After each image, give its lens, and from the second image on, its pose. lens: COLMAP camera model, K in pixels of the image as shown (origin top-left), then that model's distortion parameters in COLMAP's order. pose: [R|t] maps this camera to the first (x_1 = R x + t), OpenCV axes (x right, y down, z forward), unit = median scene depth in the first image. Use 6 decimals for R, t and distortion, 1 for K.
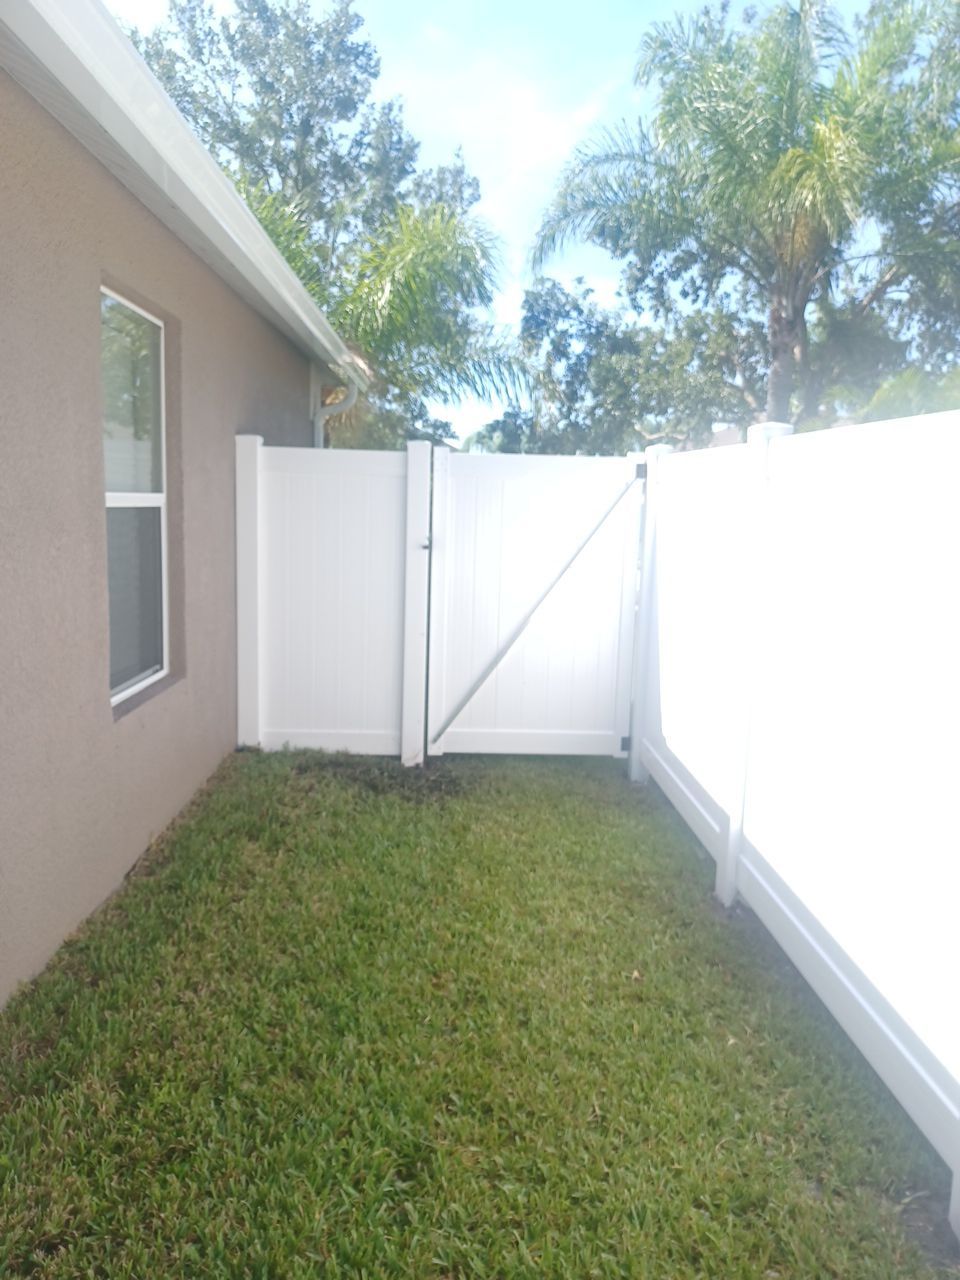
lens RADIAL K [[943.2, 0, 480.0], [0, 943.2, 640.0], [0, 0, 1]] dist [0.069126, -0.127943]
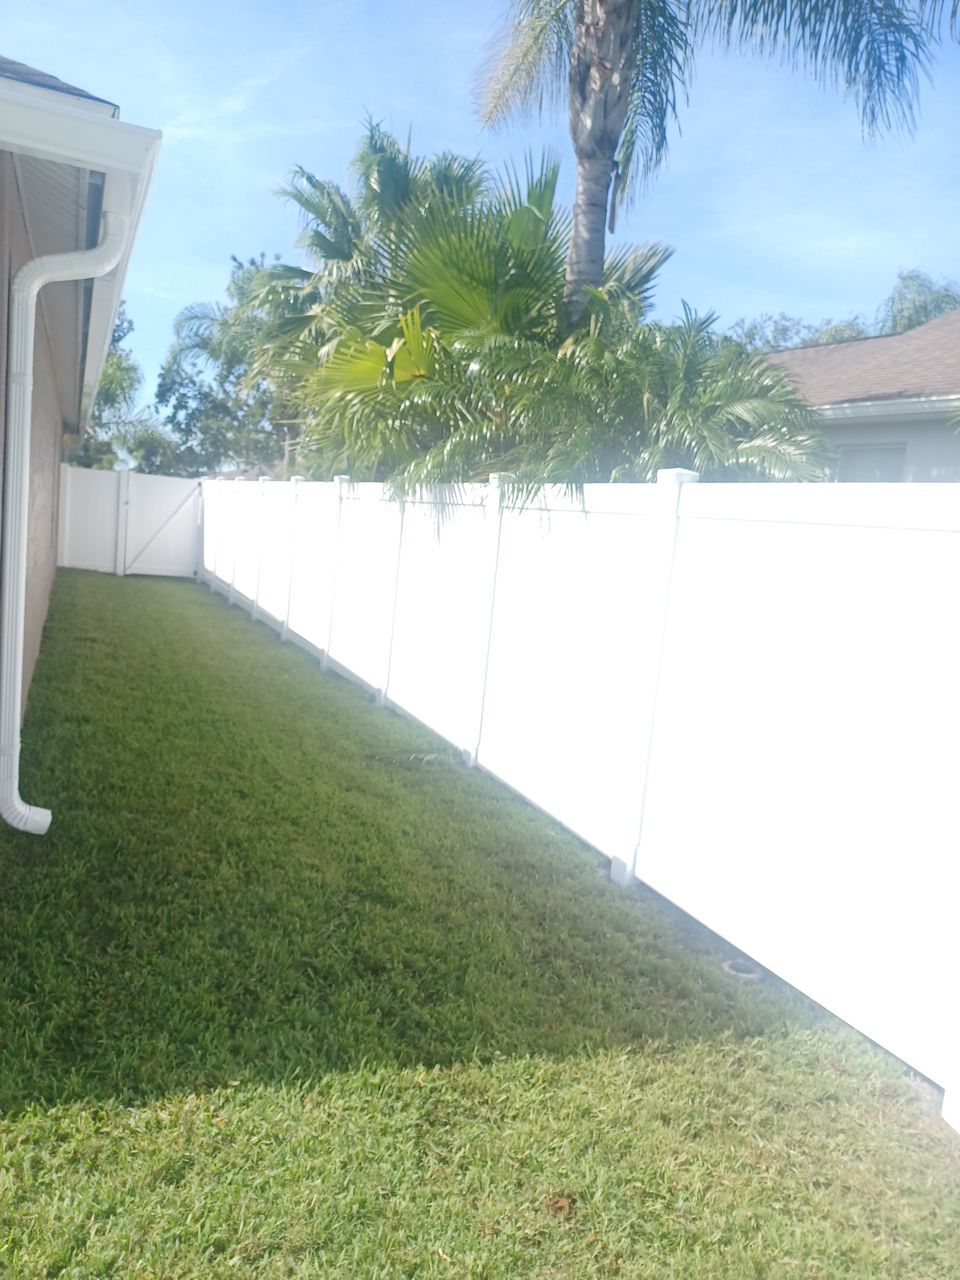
lens RADIAL K [[929.5, 0, 480.0], [0, 929.5, 640.0], [0, 0, 1]] dist [0.069965, 0.000766]
pose [[0.929571, 0.007446, 0.368568, -0.037220], [-0.006799, 0.999972, -0.003054, 0.117824], [-0.368581, 0.000333, 0.929596, -0.771717]]
